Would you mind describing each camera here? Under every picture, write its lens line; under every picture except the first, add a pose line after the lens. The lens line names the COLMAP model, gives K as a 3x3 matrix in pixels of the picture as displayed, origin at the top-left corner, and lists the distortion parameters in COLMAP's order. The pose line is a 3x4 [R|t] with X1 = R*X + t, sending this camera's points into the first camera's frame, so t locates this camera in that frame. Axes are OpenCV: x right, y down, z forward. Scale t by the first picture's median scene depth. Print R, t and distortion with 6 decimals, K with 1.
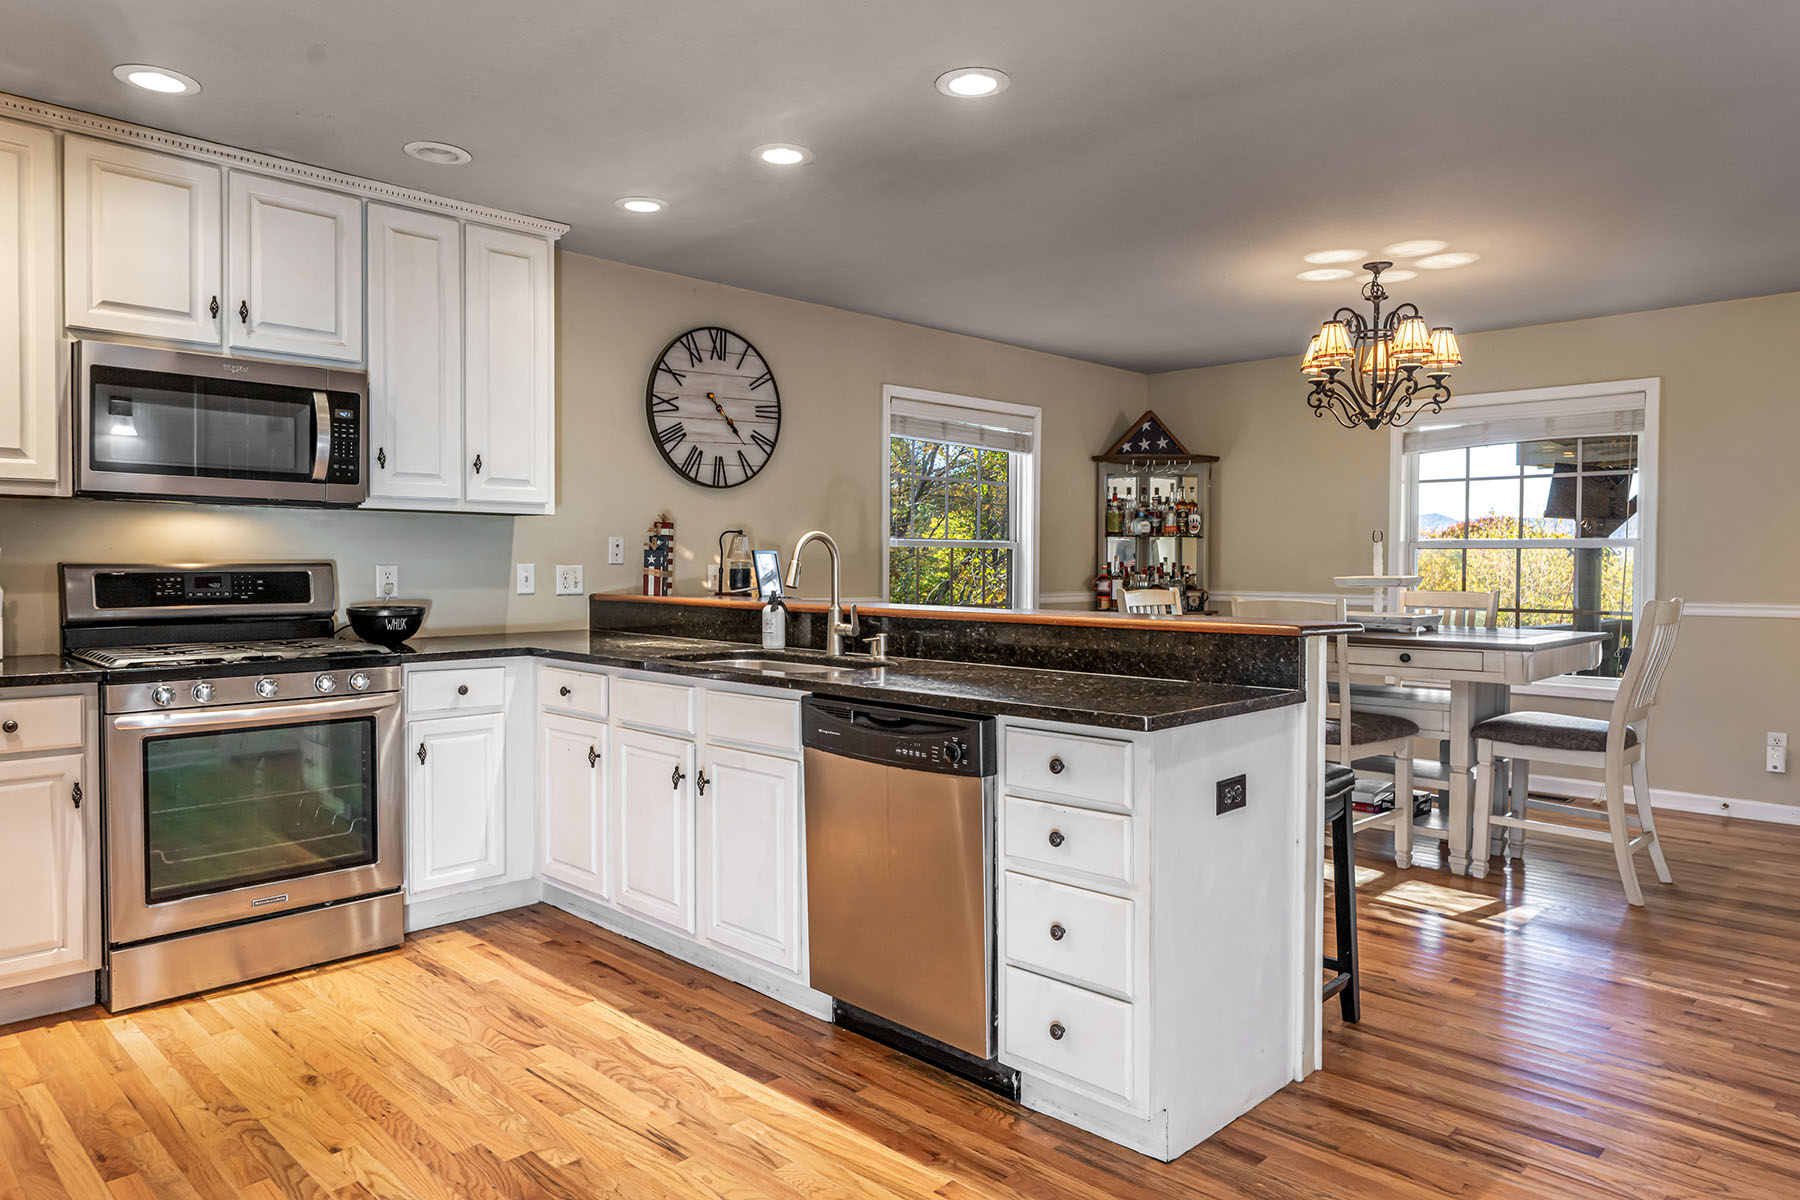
lens RADIAL K [[1151.1, 0, 898.8], [0, 1151.1, 569.8], [0, 0, 1]] dist [0.006629, 0.000941]
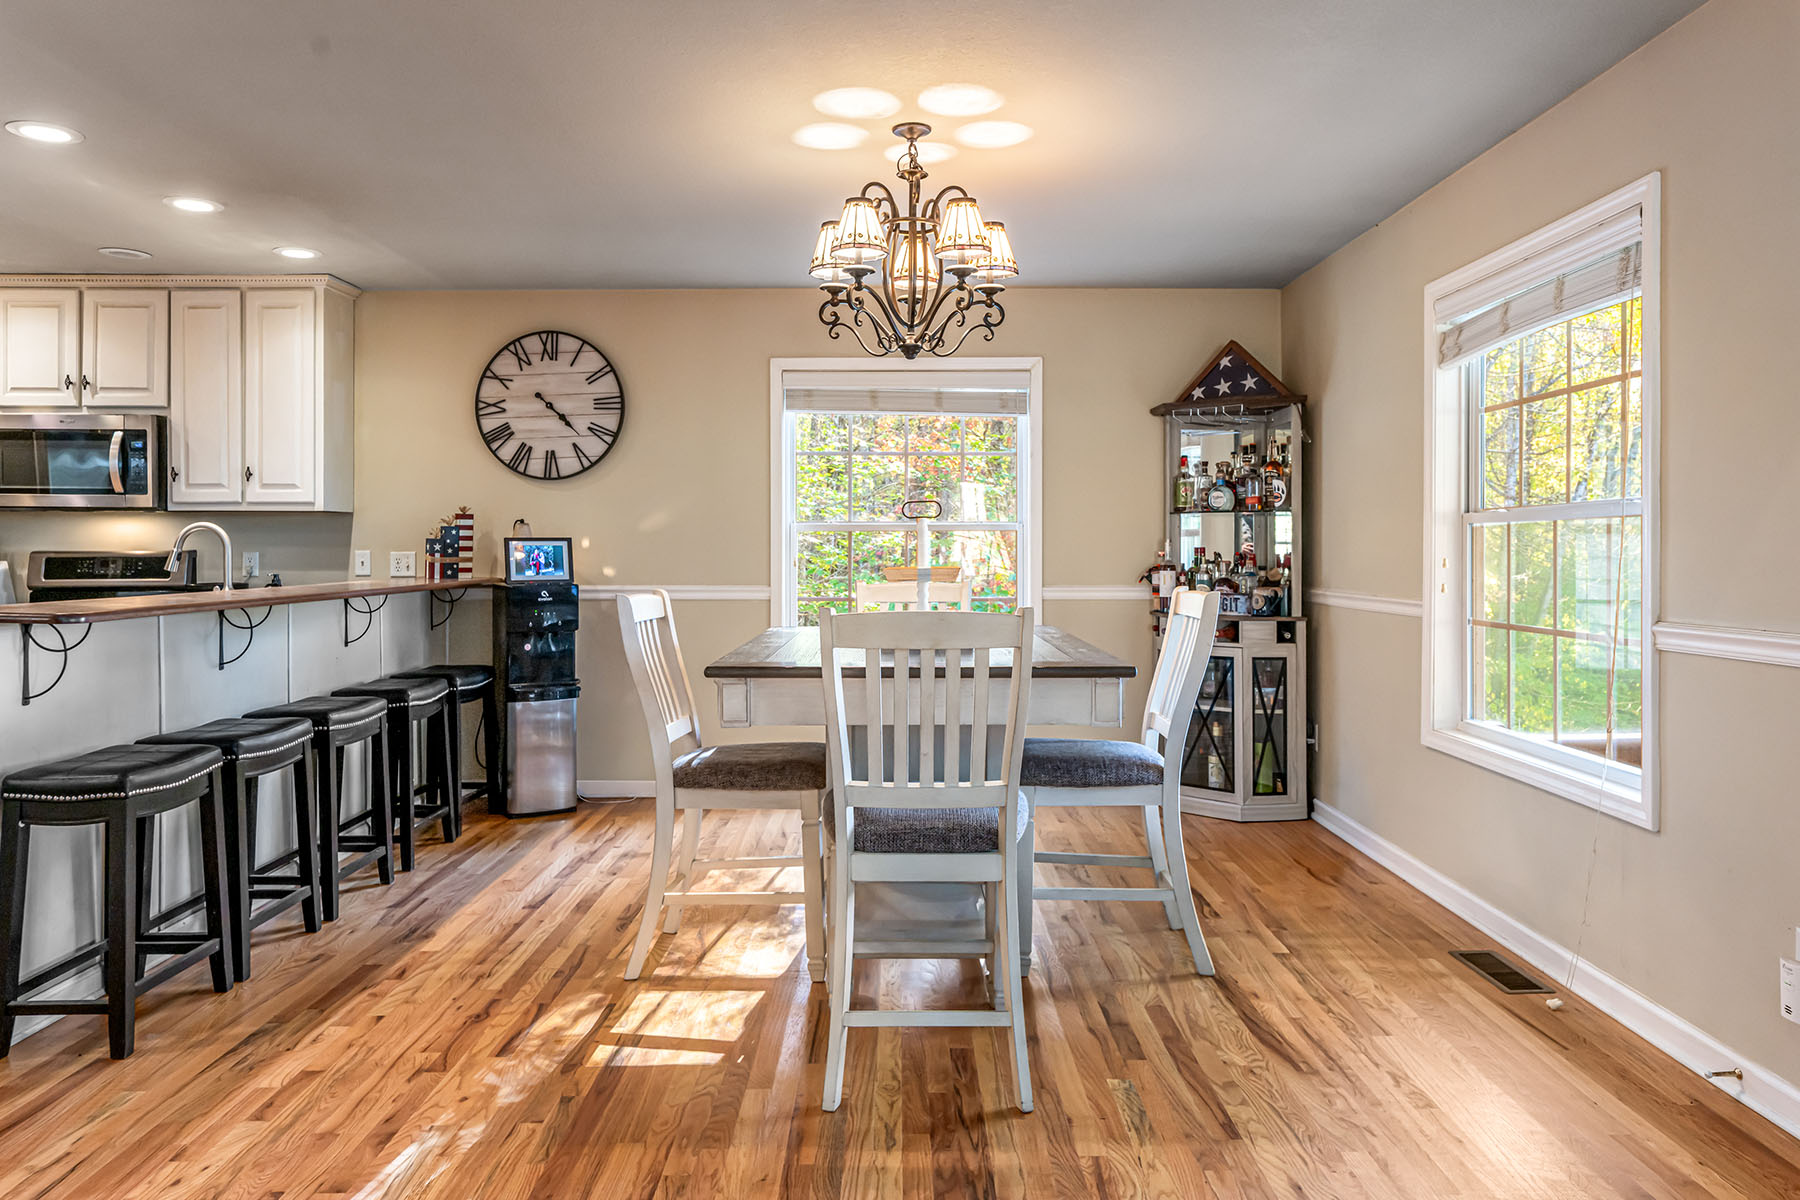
lens RADIAL K [[1209.7, 0, 905.1], [0, 1209.7, 535.6], [0, 0, 1]] dist [-0.000984, 0.002846]
pose [[0.704389, -0.008855, -0.709759, 0.883233], [-0.002040, 0.999893, -0.014500, -0.003600], [0.709812, 0.011662, 0.704295, 0.447787]]
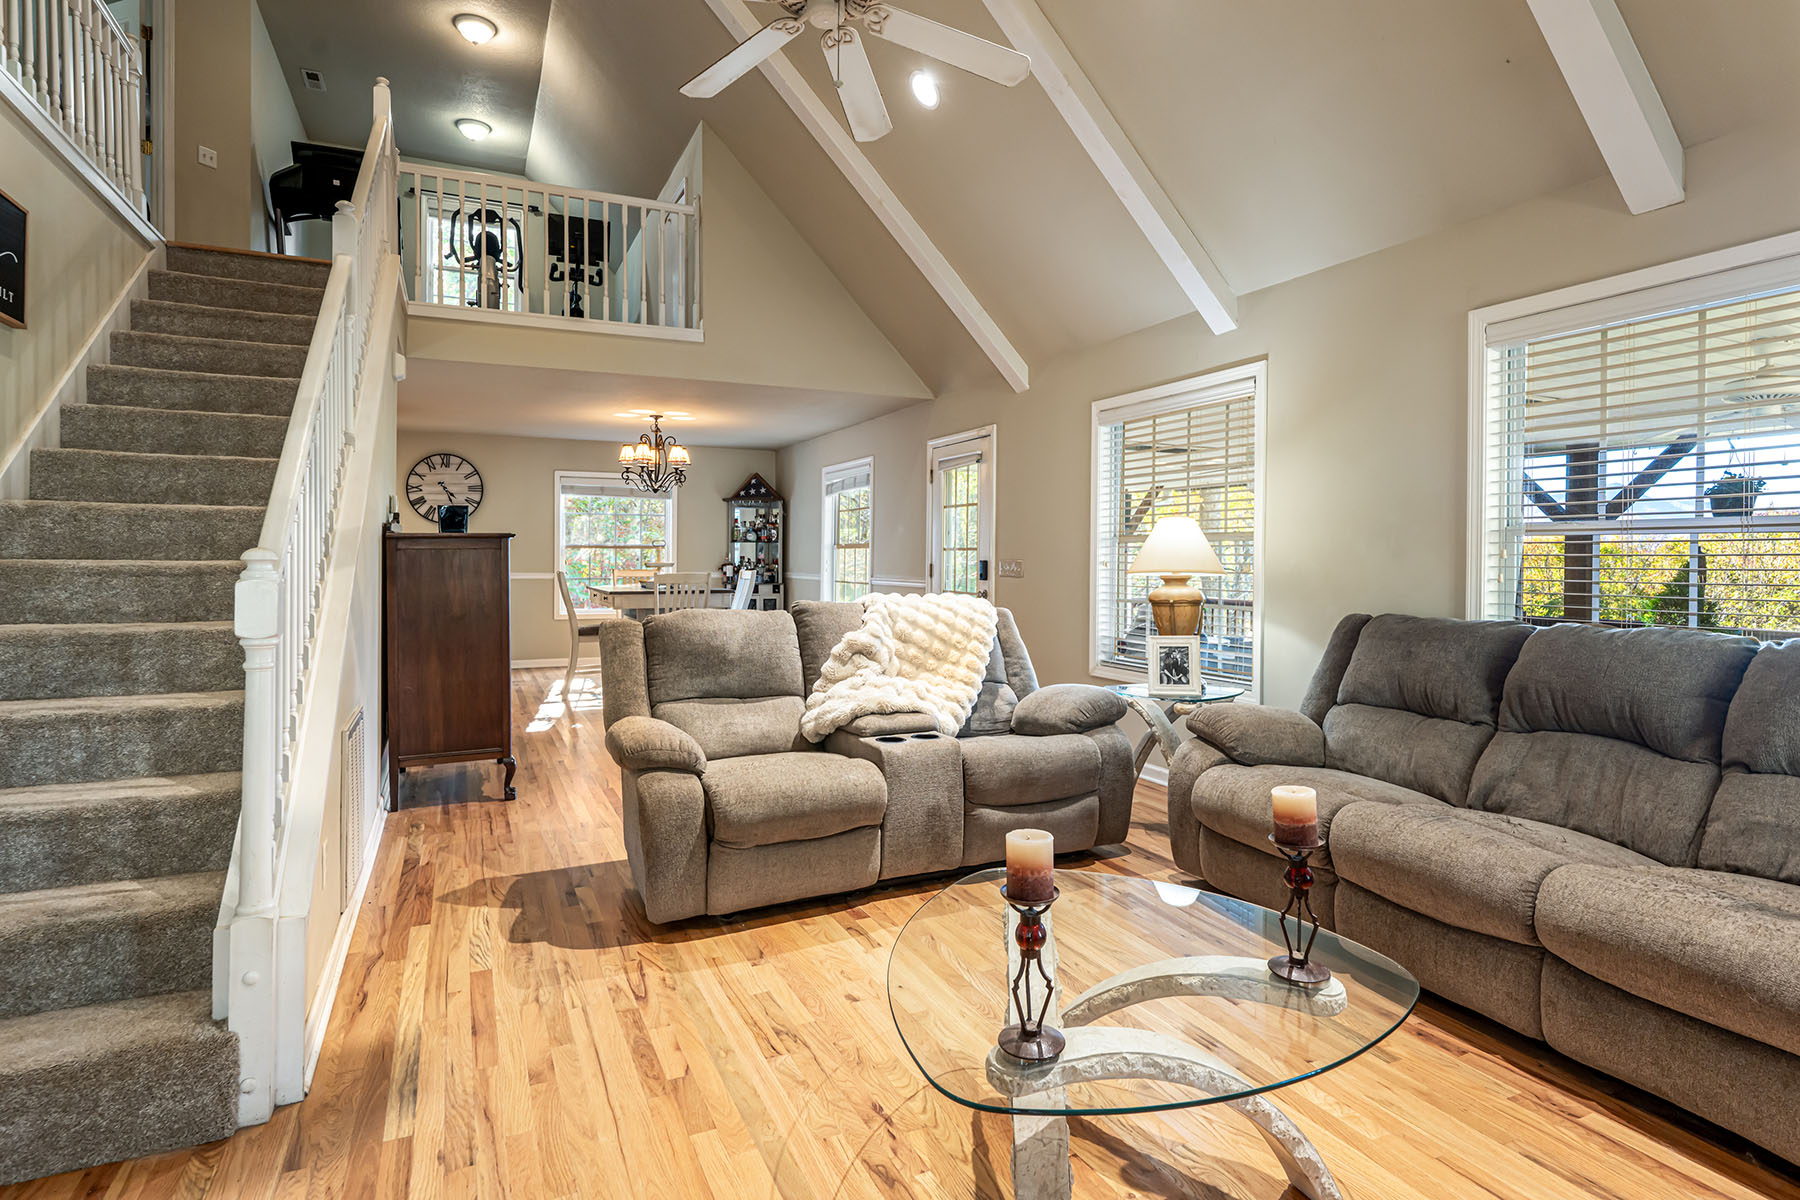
lens RADIAL K [[929.8, 0, 898.4], [0, 929.8, 561.4], [0, 0, 1]] dist [-0.001218, 0.000025]
pose [[0.937821, 0.004037, -0.347095, 1.343776], [-0.004229, 0.999991, 0.000205, 0.000333], [0.347093, 0.001275, 0.937830, -0.424803]]
